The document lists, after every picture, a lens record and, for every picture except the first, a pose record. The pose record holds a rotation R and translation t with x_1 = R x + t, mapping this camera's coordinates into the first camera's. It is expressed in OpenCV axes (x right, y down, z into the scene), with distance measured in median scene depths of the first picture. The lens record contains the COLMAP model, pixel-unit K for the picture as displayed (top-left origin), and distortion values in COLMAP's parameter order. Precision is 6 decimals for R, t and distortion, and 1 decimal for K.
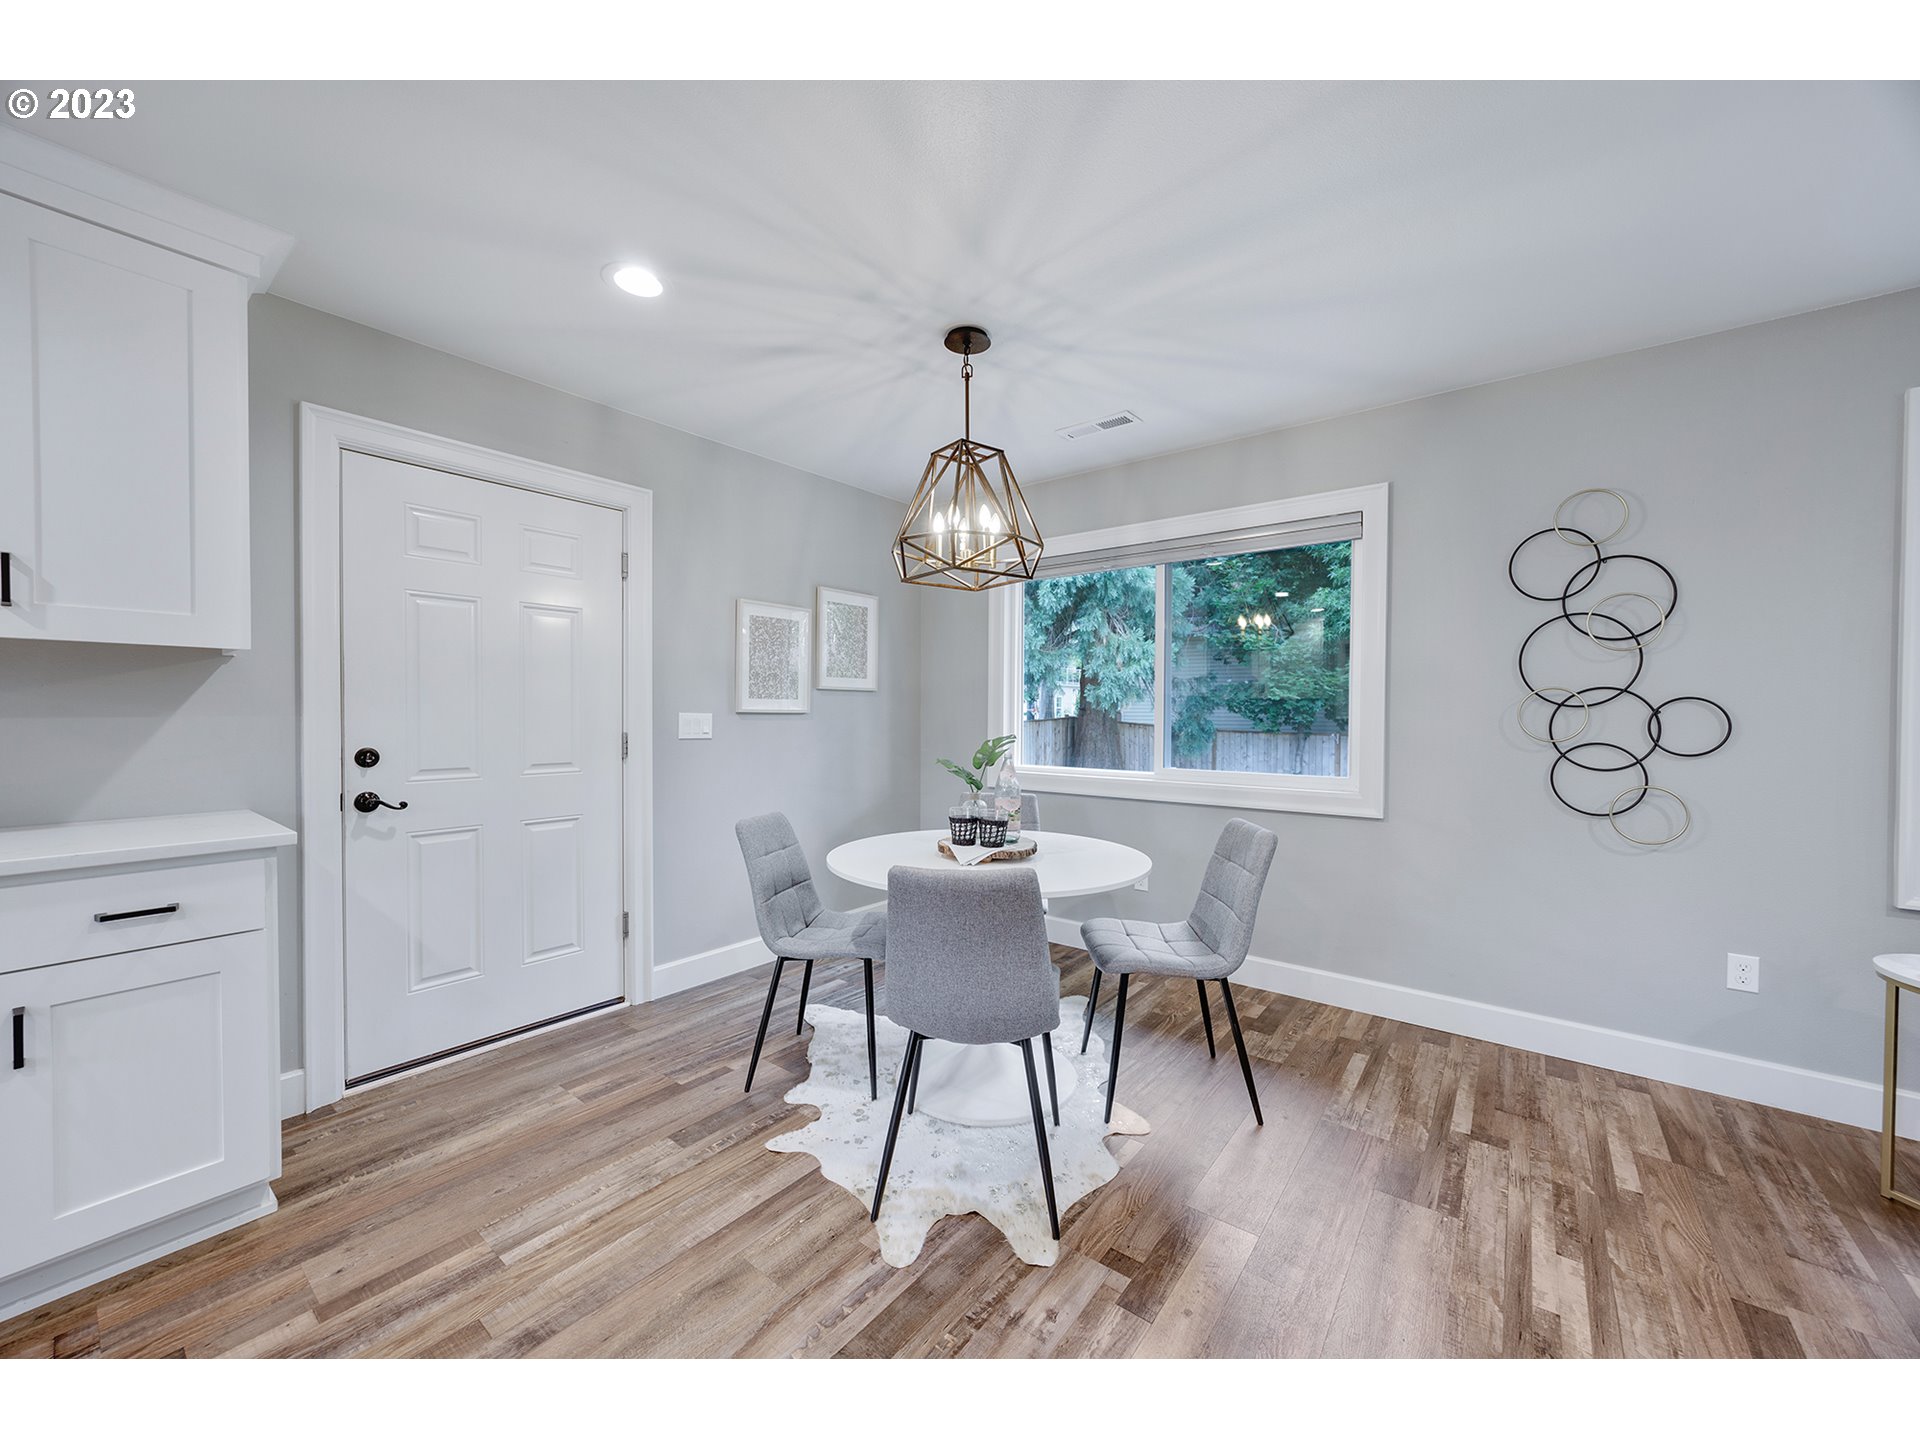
lens RADIAL K [[728.2, 0, 961.8], [0, 728.2, 723.0], [0, 0, 1]] dist [-0.015413, 0.008822]
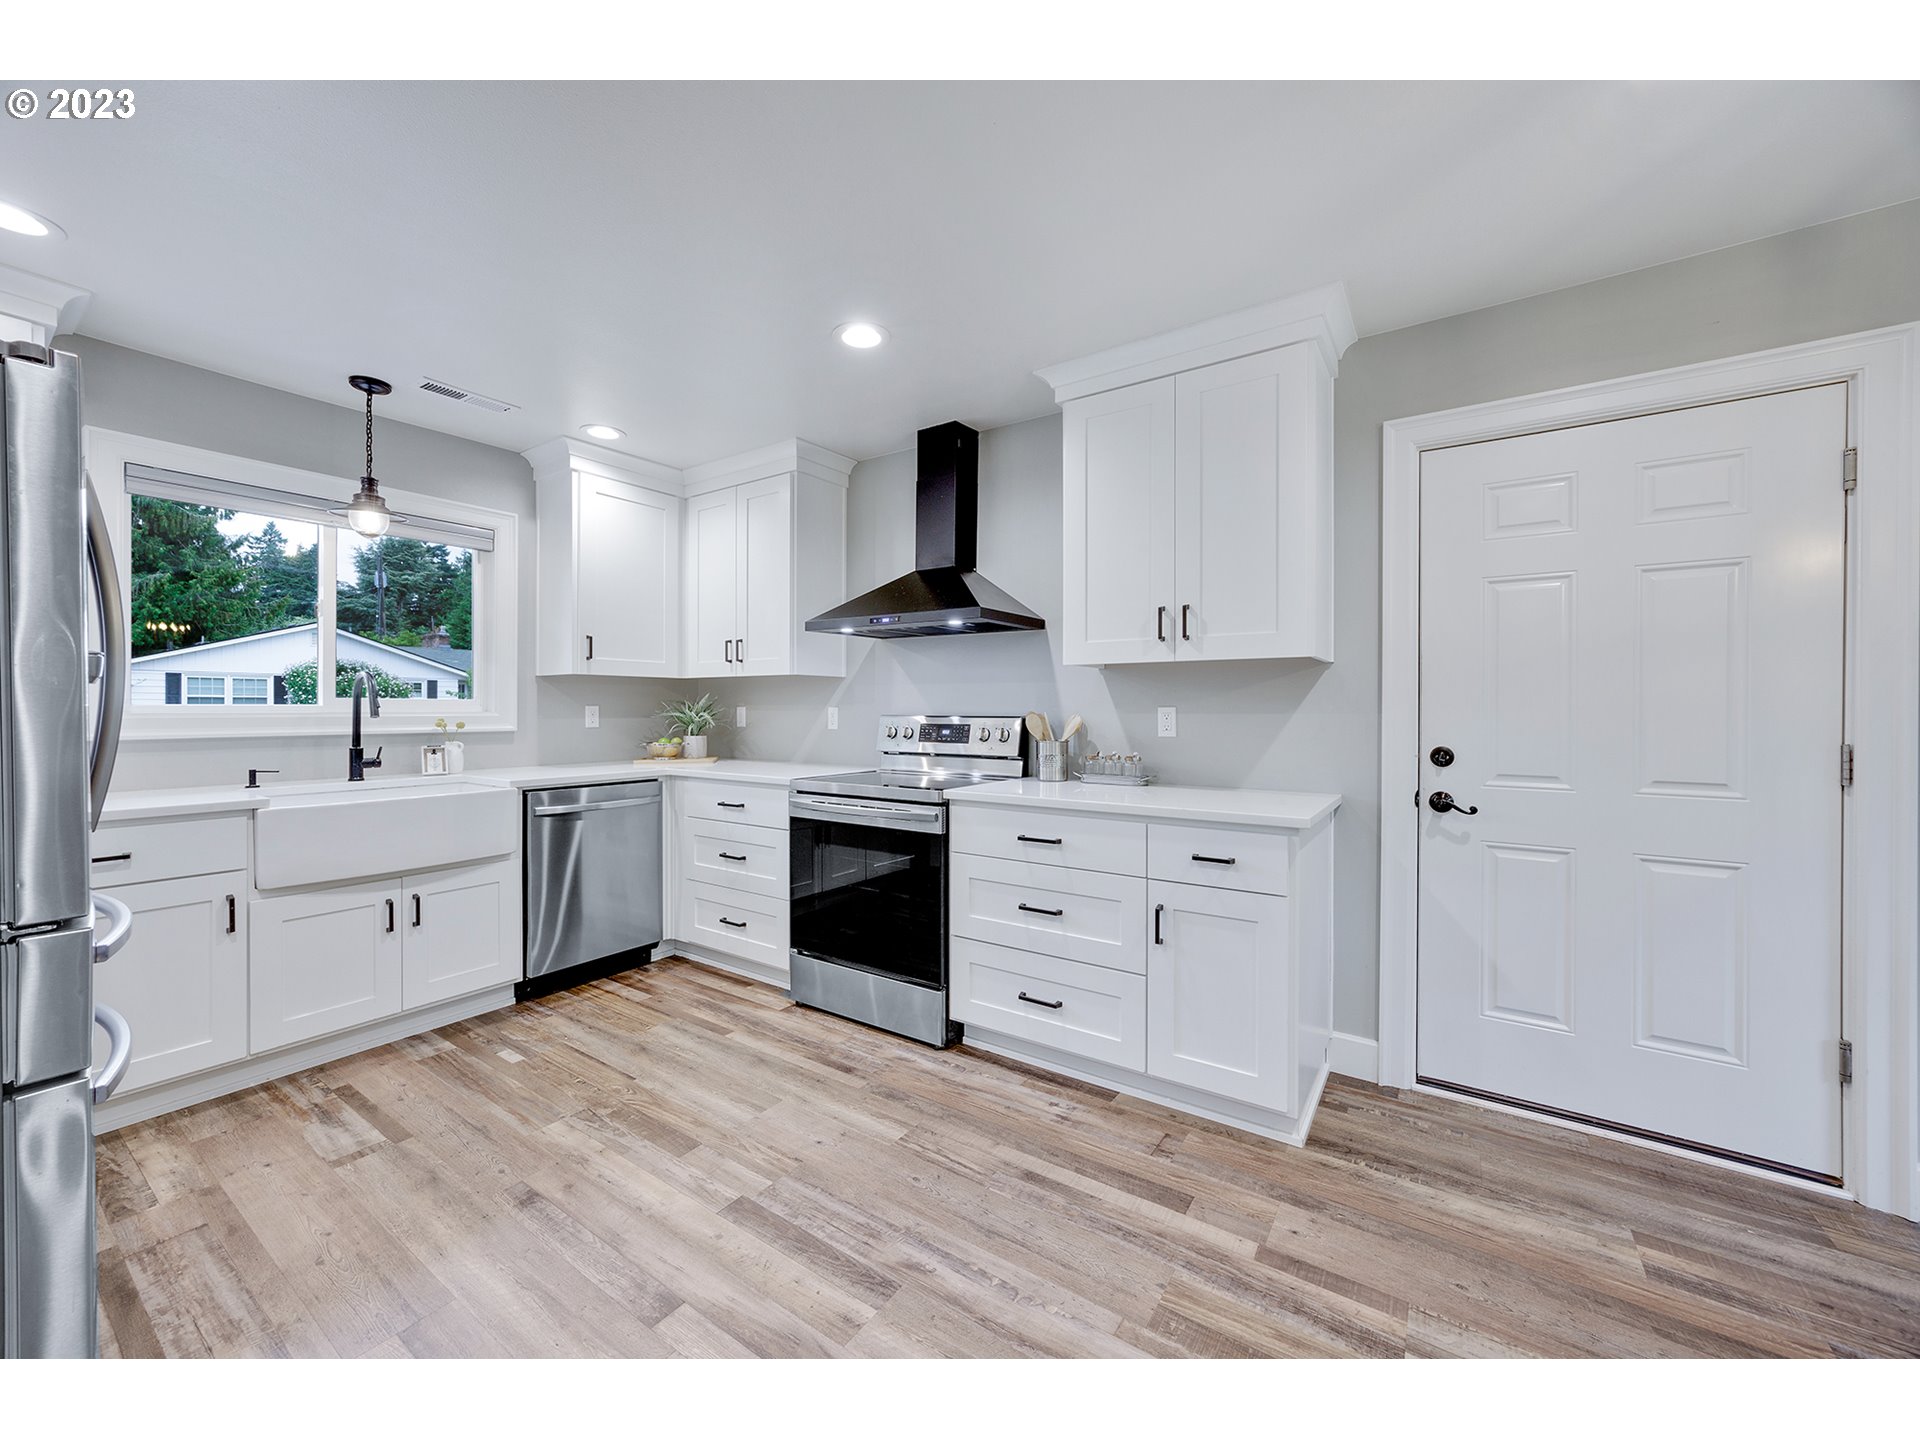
lens RADIAL K [[736.9, 0, 966.6], [0, 736.9, 710.0], [0, 0, 1]] dist [-0.016752, 0.007662]
pose [[0.069880, -0.001071, -0.997555, 0.123625], [-0.015872, 0.999872, -0.002186, -0.003036], [0.997429, 0.015986, 0.069854, 0.287321]]
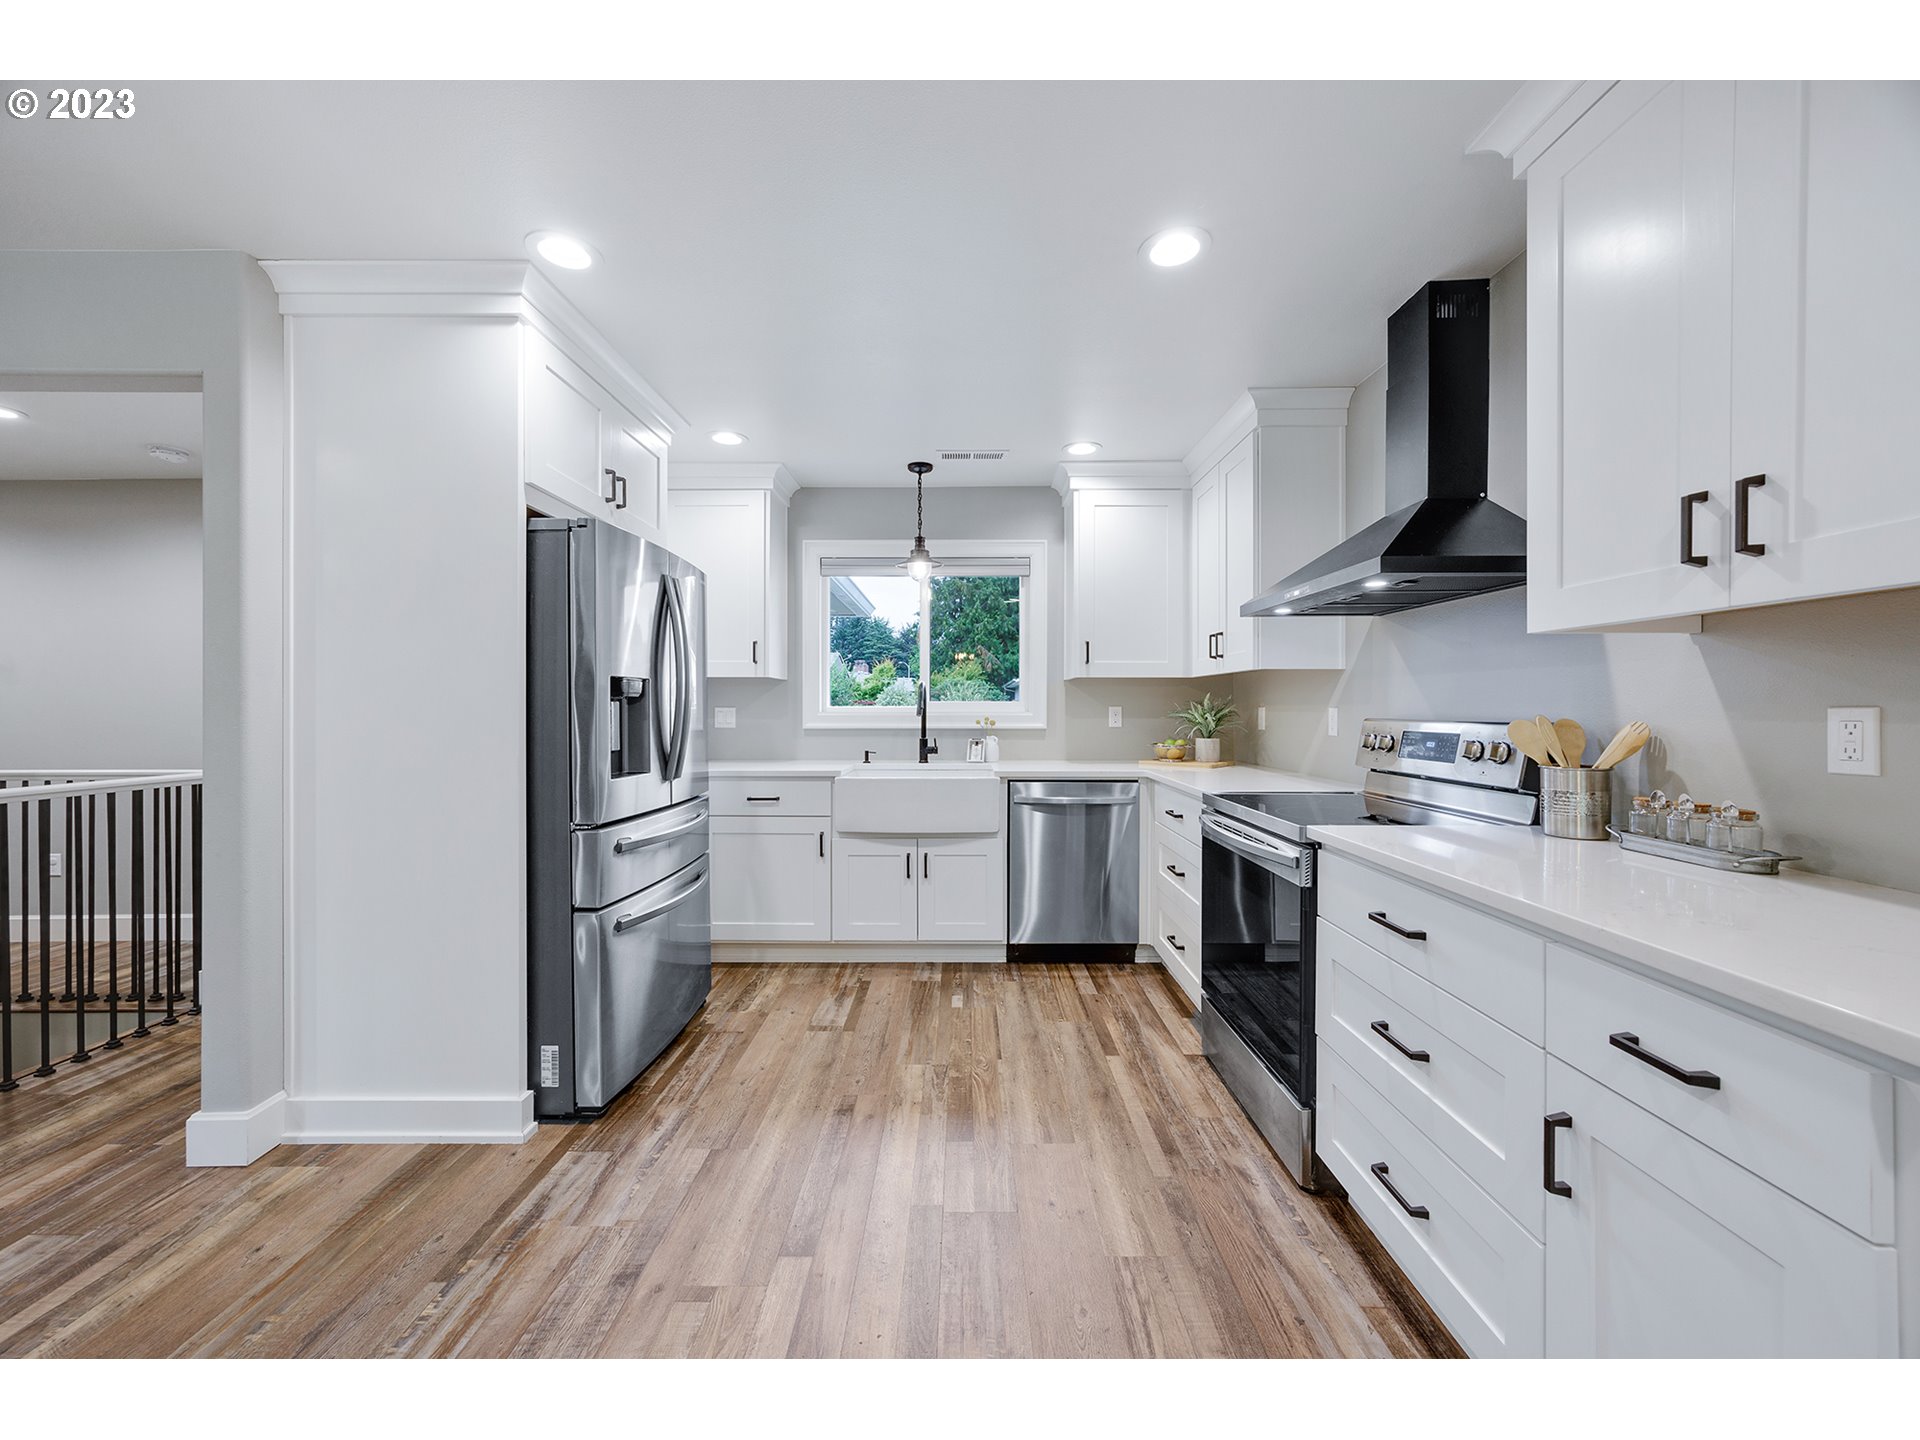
lens RADIAL K [[738.2, 0, 959.3], [0, 738.2, 708.1], [0, 0, 1]] dist [-0.025505, 0.012790]
pose [[-0.792215, -0.003214, -0.610234, -0.217828], [-0.012115, 0.999872, 0.010463, -0.012580], [0.610122, 0.015682, -0.792152, 0.722760]]
